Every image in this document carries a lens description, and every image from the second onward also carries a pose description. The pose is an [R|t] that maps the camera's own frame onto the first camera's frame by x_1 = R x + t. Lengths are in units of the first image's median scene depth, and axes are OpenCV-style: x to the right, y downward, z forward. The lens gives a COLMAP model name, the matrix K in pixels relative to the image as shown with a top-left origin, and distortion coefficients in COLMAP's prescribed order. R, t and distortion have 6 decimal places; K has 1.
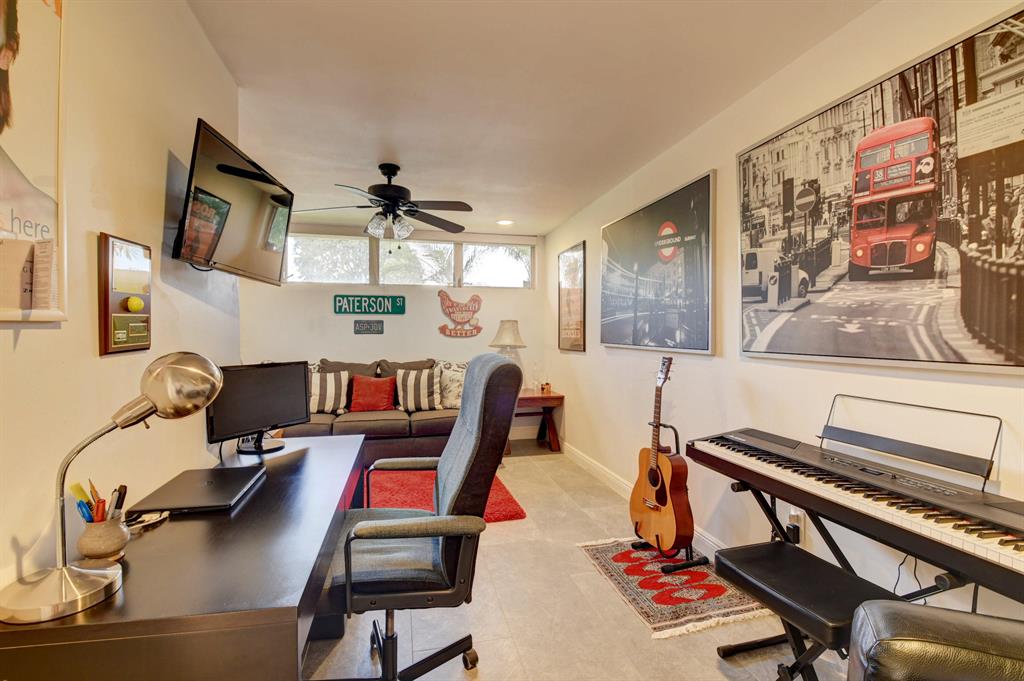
lens RADIAL K [[452.8, 0, 505.9], [0, 452.8, 335.8], [0, 0, 1]] dist [0.004668, -0.018314]
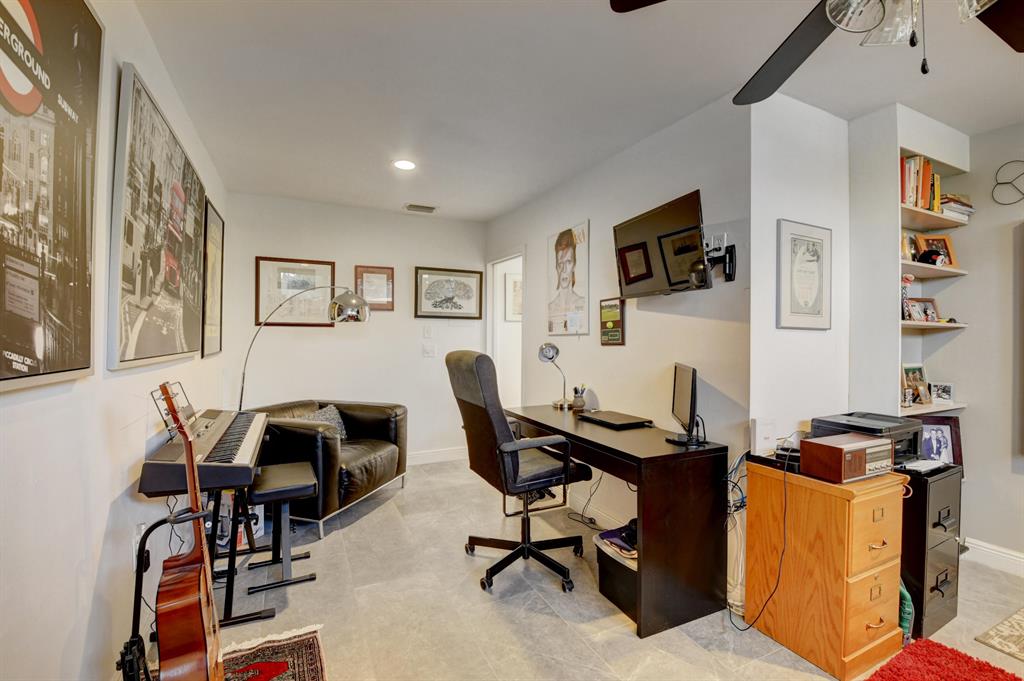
lens RADIAL K [[452.8, 0, 509.9], [0, 452.8, 337.0], [0, 0, 1]] dist [0.004668, -0.018314]
pose [[-0.975882, -0.004040, -0.218261, 0.057602], [-0.005643, 0.999961, 0.006724, -0.005054], [0.218226, 0.007793, -0.975867, 0.918668]]
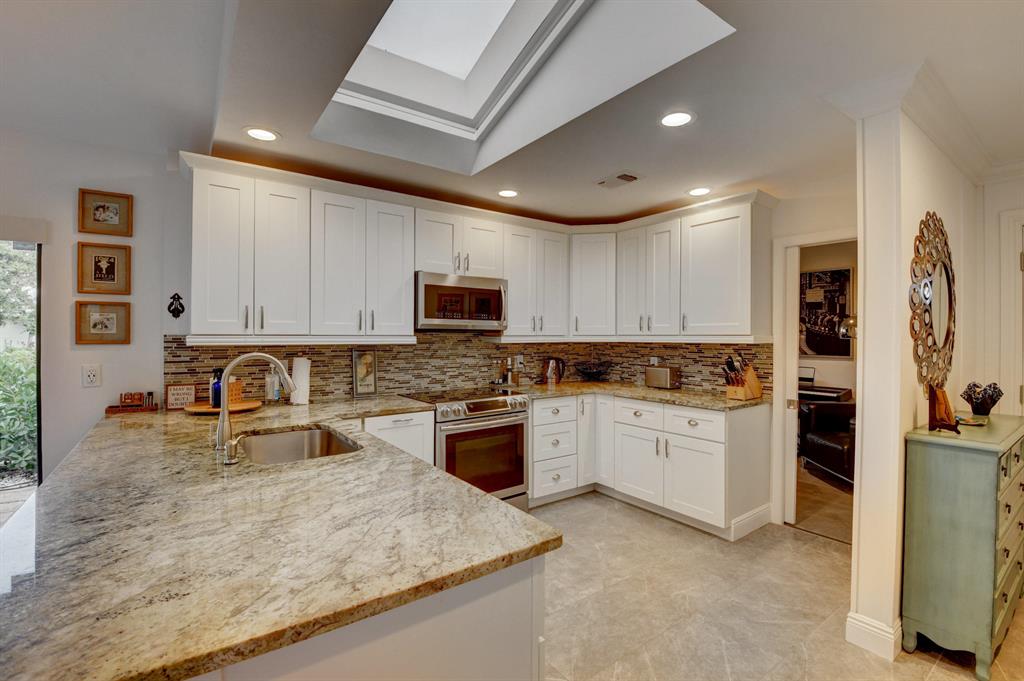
lens RADIAL K [[452.8, 0, 510.1], [0, 452.8, 335.6], [0, 0, 1]] dist [0.004668, -0.018314]
pose [[0.927117, 0.009942, 0.374640, -0.902189], [-0.007659, 0.999942, -0.007584, -0.016655], [-0.374694, 0.004162, 0.927139, -0.536715]]
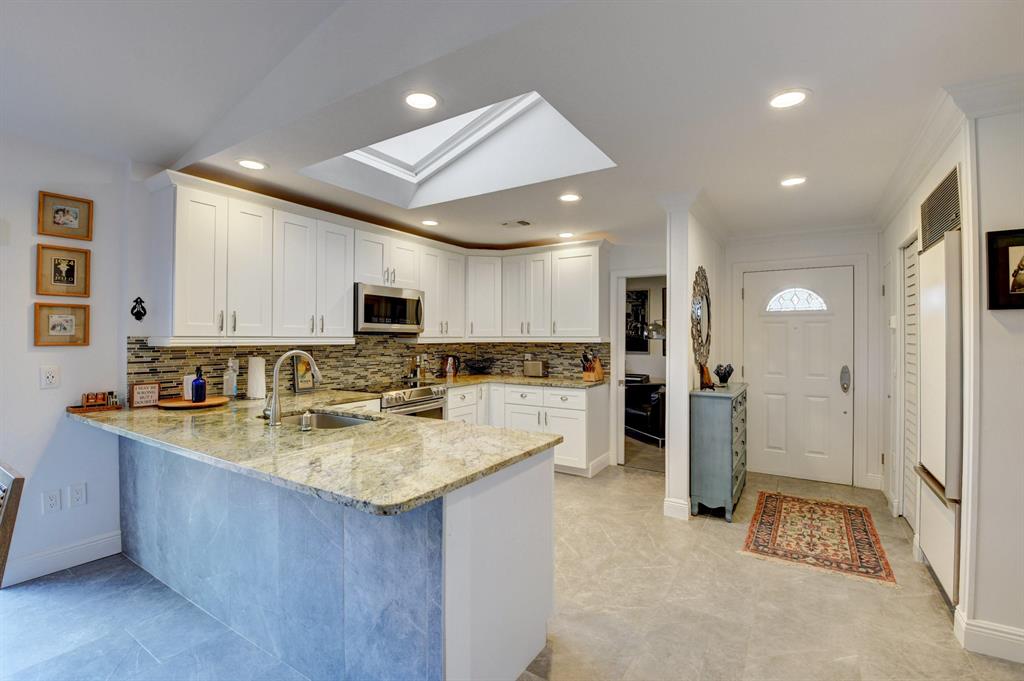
lens RADIAL K [[452.8, 0, 509.2], [0, 452.8, 334.9], [0, 0, 1]] dist [0.004668, -0.018314]
pose [[0.723413, 0.013371, 0.690286, -1.157100], [-0.003337, 0.999868, -0.015870, -0.012712], [-0.690407, 0.009177, 0.723363, -0.630672]]
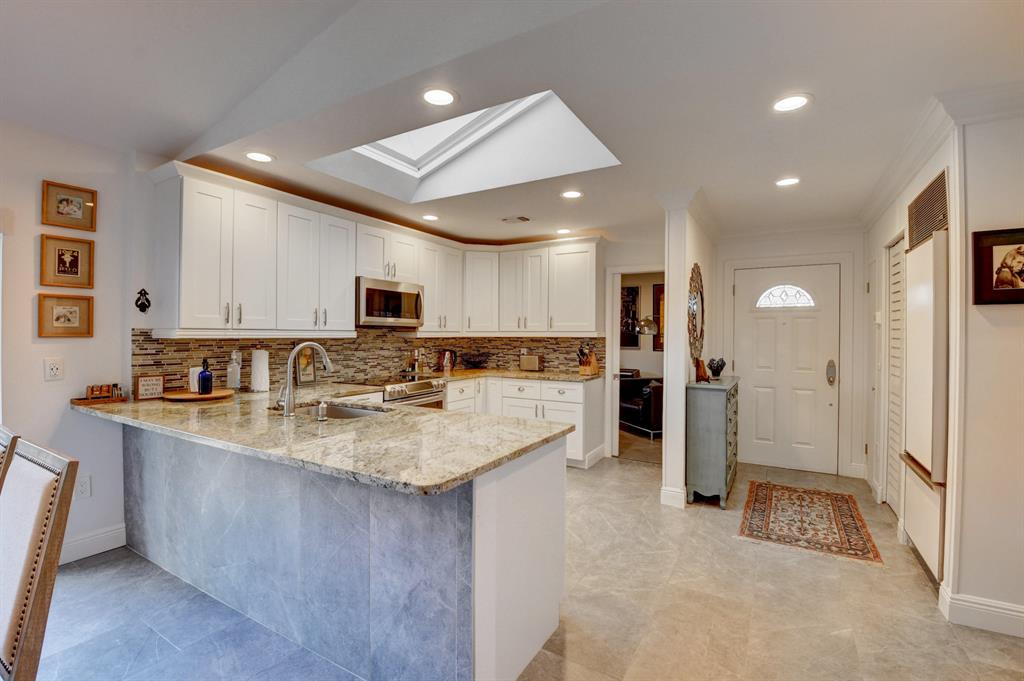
lens RADIAL K [[452.8, 0, 509.5], [0, 452.8, 335.2], [0, 0, 1]] dist [0.004668, -0.018314]
pose [[0.698787, 0.009733, 0.715264, -1.189988], [-0.006136, 0.999952, -0.007612, -0.007550], [-0.715304, 0.000930, 0.698813, -0.618674]]
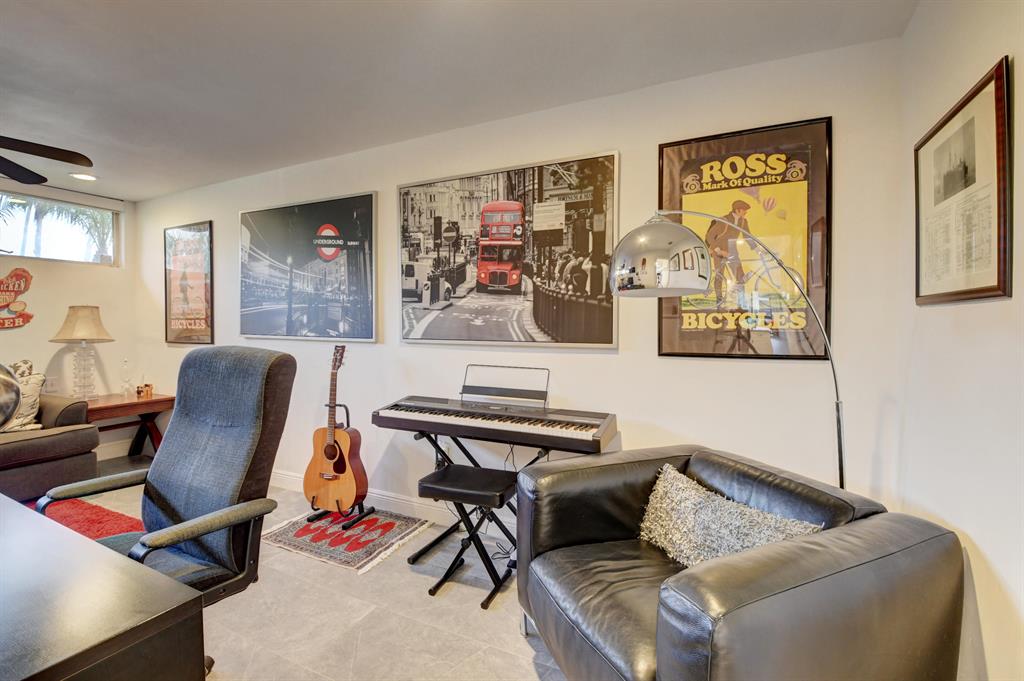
lens RADIAL K [[452.8, 0, 515.8], [0, 452.8, 336.5], [0, 0, 1]] dist [0.004668, -0.018314]
pose [[0.619723, -0.019343, 0.784582, -0.157383], [0.000234, 0.999701, 0.024462, -0.002235], [-0.784820, -0.014976, 0.619542, -0.035559]]
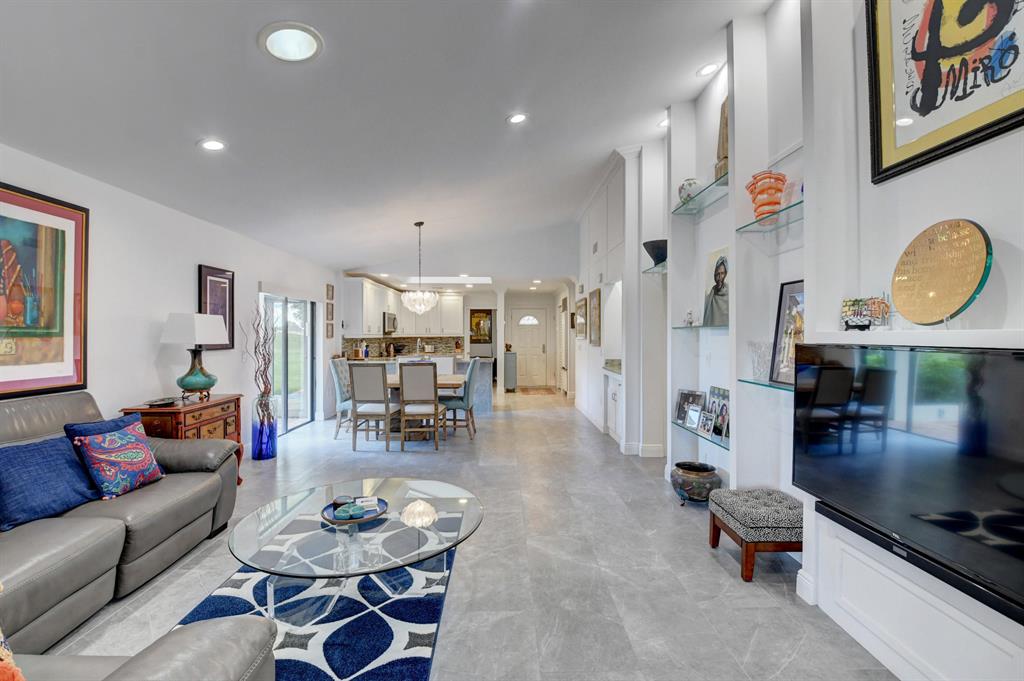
lens RADIAL K [[452.8, 0, 519.7], [0, 452.8, 332.2], [0, 0, 1]] dist [0.004668, -0.018314]
pose [[0.197127, 0.013040, 0.980291, -2.715246], [0.007295, 0.999864, -0.014768, 0.003405], [-0.980351, 0.010062, 0.197005, -0.829686]]
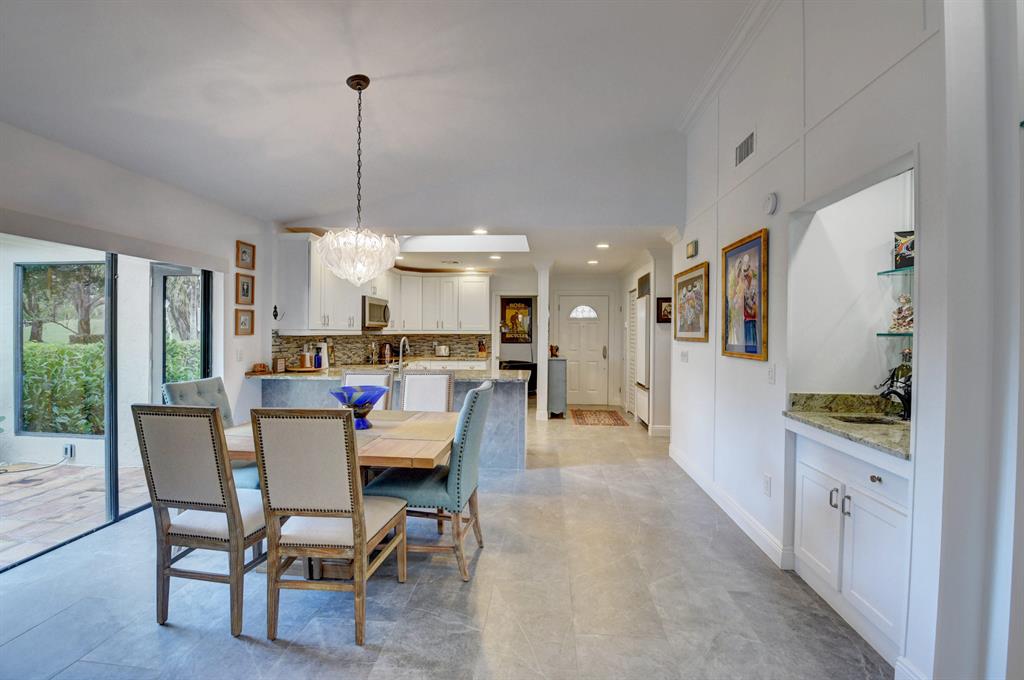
lens RADIAL K [[452.8, 0, 513.3], [0, 452.8, 334.9], [0, 0, 1]] dist [0.004668, -0.018314]
pose [[0.306076, 0.003143, 0.952002, -1.937268], [-0.003354, 0.999992, -0.002223, -0.005370], [-0.952001, -0.002512, 0.306084, -0.647794]]
